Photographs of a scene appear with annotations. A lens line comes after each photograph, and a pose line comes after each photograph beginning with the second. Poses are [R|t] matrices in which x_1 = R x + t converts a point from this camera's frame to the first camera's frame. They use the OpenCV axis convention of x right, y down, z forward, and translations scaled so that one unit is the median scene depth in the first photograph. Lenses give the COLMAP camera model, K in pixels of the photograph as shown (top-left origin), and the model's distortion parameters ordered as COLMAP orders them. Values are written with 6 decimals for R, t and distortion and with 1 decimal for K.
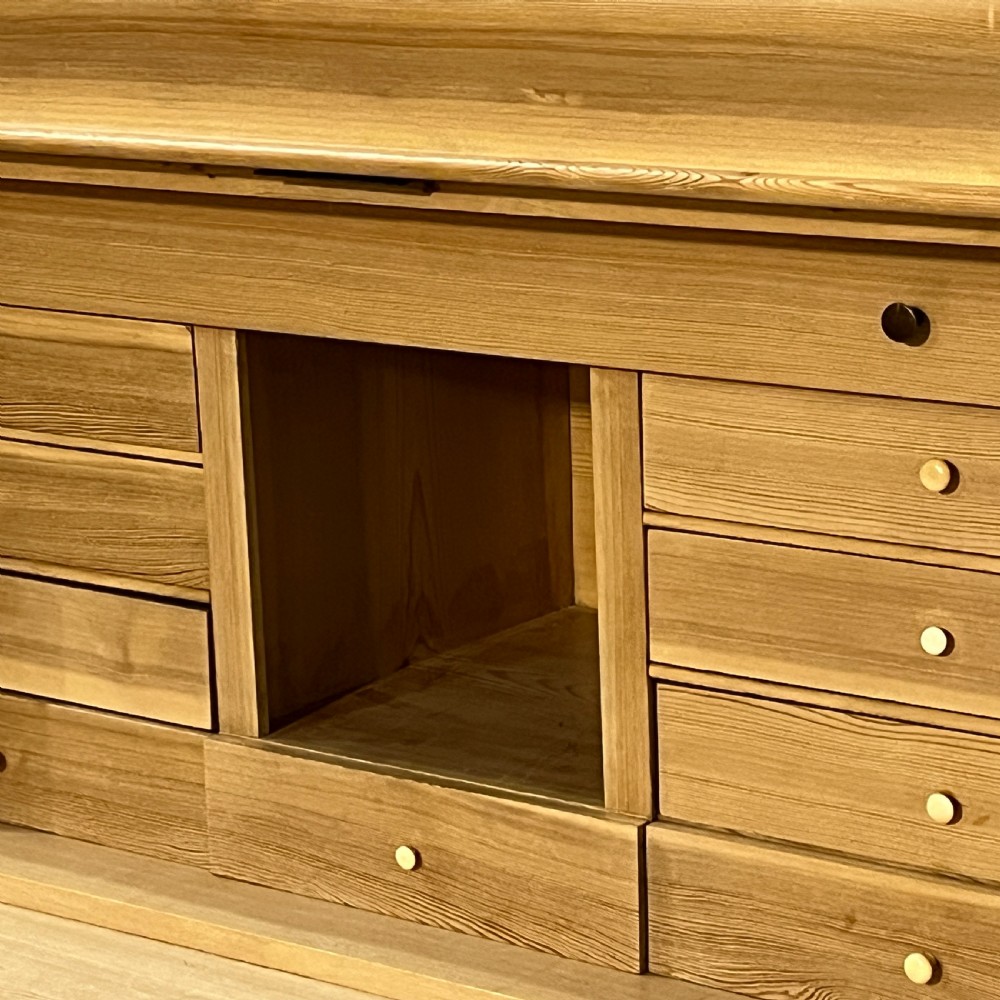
lens RADIAL K [[3258.5, 0, 467.9], [0, 3258.5, 498.0], [0, 0, 1]] dist [0.220479, -1.168905]
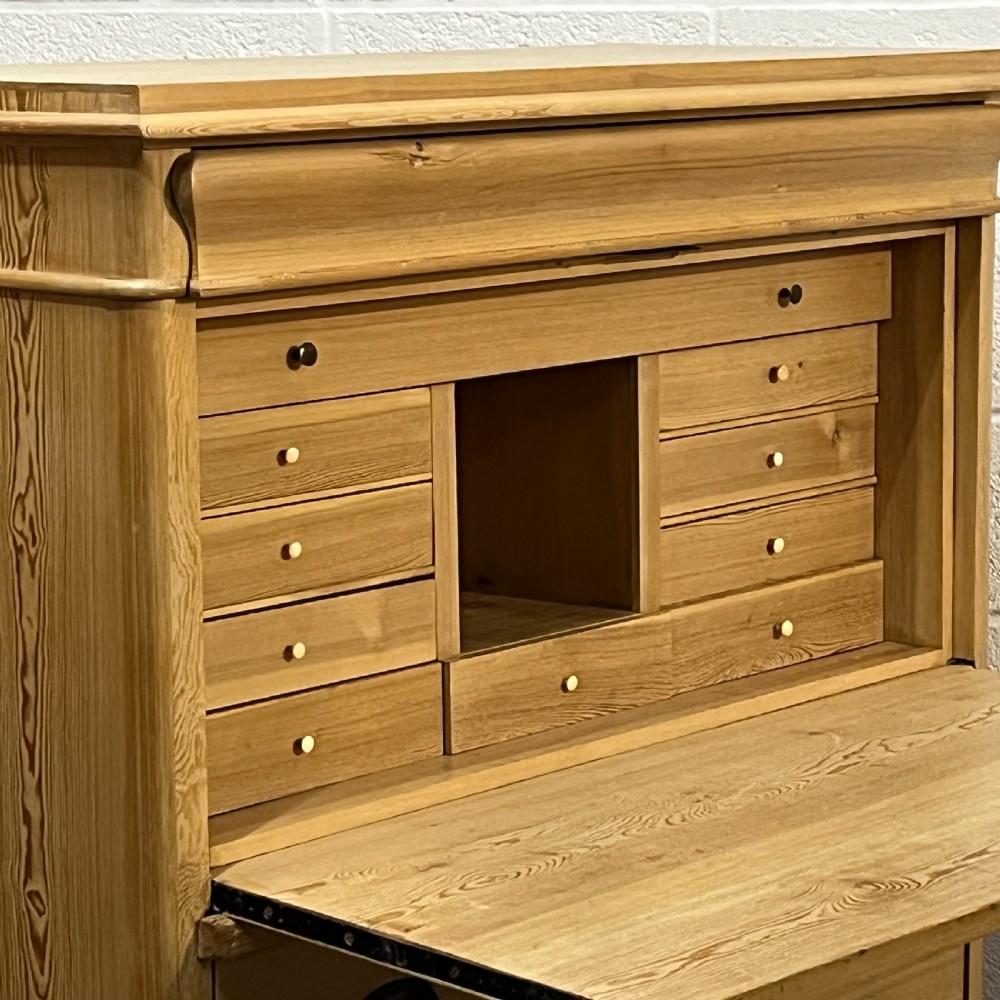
lens RADIAL K [[3290.3, 0, 497.3], [0, 3290.3, 520.4], [0, 0, 1]] dist [0.195074, -1.292200]
pose [[0.102009, -0.130524, 0.986183, -1.616087], [0.232395, 0.967050, 0.103953, -0.146095], [-0.967257, 0.218580, 0.128981, 0.801379]]
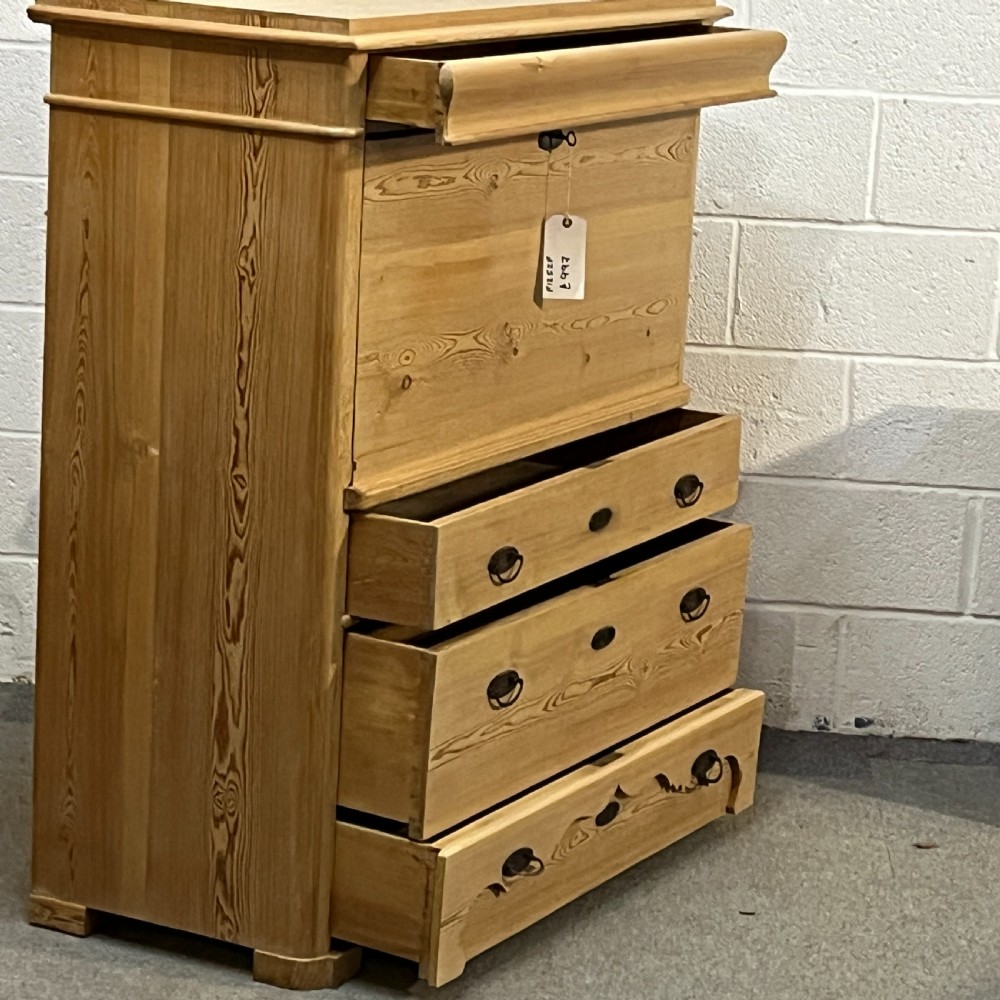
lens RADIAL K [[3258.5, 0, 467.9], [0, 3258.5, 498.0], [0, 0, 1]] dist [0.220479, -1.168905]
pose [[-0.128323, -0.189840, 0.973393, -2.671831], [0.179464, 0.960858, 0.211054, -0.360928], [-0.975359, 0.201772, -0.089231, 1.268953]]
